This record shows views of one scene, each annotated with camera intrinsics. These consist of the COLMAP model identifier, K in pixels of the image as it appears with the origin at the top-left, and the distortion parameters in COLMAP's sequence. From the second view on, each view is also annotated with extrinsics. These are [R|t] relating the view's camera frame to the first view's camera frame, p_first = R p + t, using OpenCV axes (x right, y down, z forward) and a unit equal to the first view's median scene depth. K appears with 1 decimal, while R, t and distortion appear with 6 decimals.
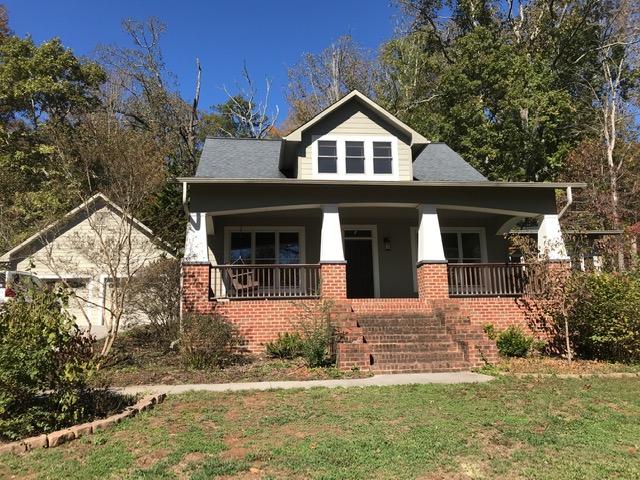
lens RADIAL K [[521.4, 0, 317.8], [0, 521.4, 235.8], [0, 0, 1]] dist [0.038849, -0.048627]
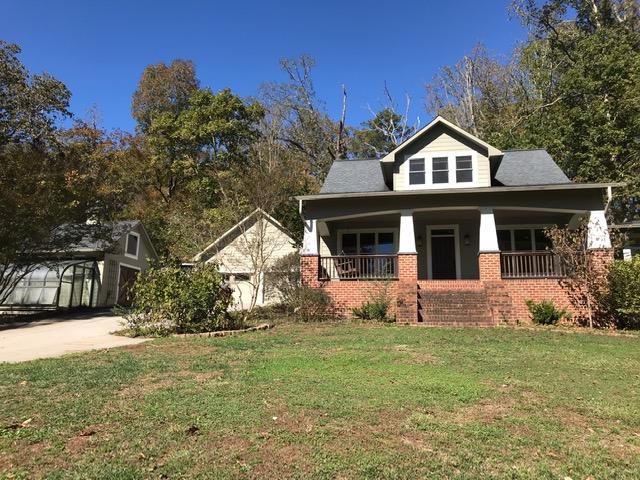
lens RADIAL K [[521.4, 0, 317.8], [0, 521.4, 235.8], [0, 0, 1]] dist [0.038849, -0.048627]
pose [[0.951145, -0.026702, -0.307587, 0.173421], [0.023035, 0.999614, -0.015547, 0.016958], [0.307884, 0.007702, 0.951393, -0.268531]]
